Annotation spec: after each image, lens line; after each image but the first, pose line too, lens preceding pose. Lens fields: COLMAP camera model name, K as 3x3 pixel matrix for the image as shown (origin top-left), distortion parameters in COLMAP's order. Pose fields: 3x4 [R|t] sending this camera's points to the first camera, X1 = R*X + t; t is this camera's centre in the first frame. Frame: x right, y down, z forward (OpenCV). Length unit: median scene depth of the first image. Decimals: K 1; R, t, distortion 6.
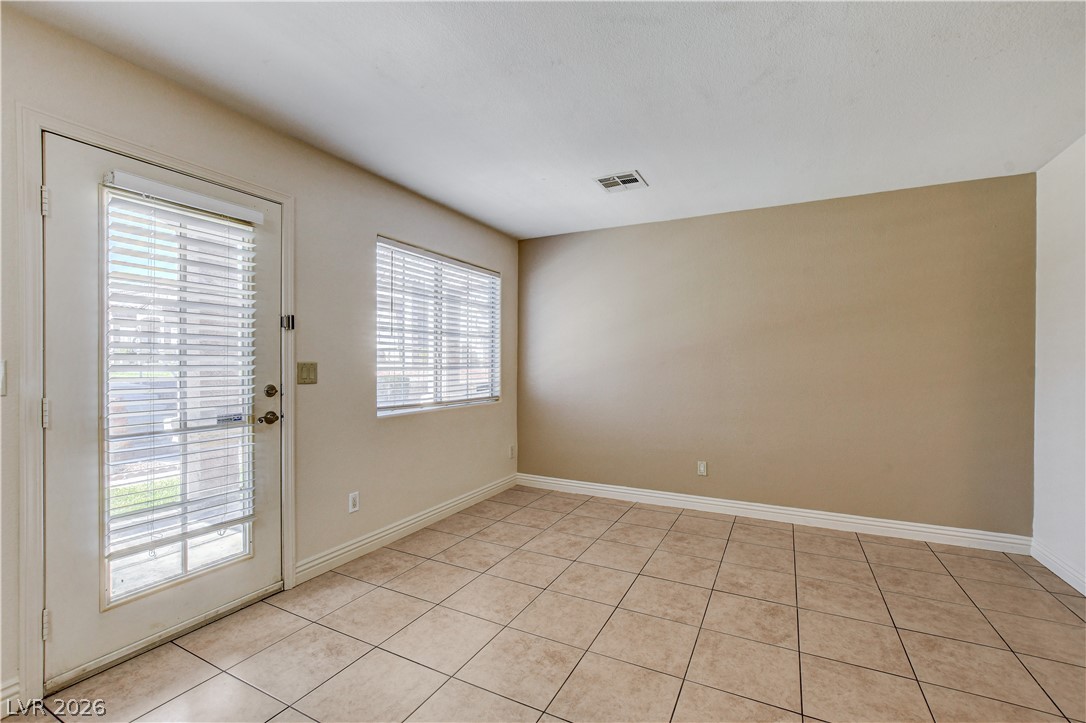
lens RADIAL K [[476.2, 0, 538.9], [0, 476.2, 363.1], [0, 0, 1]] dist [-0.019511, 0.002815]
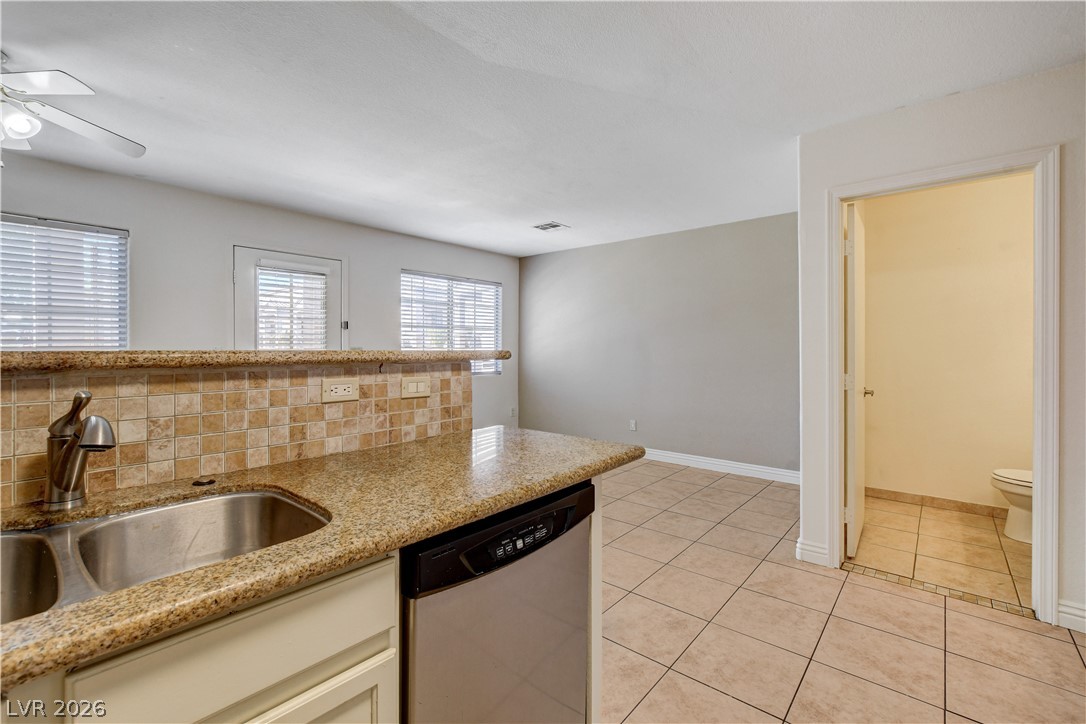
lens RADIAL K [[476.2, 0, 536.3], [0, 476.2, 351.1], [0, 0, 1]] dist [-0.019511, 0.002815]
pose [[0.970527, 0.000534, -0.240990, 0.510424], [0.000418, 0.999992, 0.003898, 0.006180], [0.240991, -0.003884, 0.970520, -0.487607]]
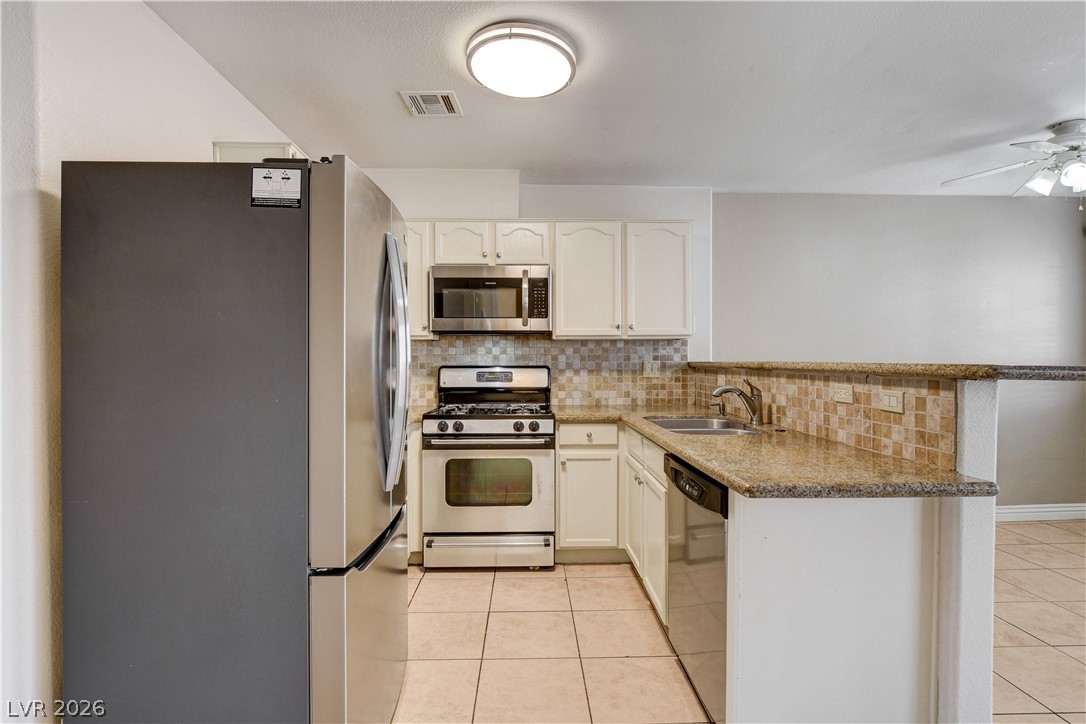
lens RADIAL K [[522.9, 0, 544.5], [0, 522.9, 362.7], [0, 0, 1]] dist [-0.001018, -0.000360]
pose [[-0.874381, 0.001838, -0.485236, 1.624846], [-0.001730, 0.999975, 0.006905, -0.001638], [0.485236, 0.006877, -0.874356, 2.100248]]
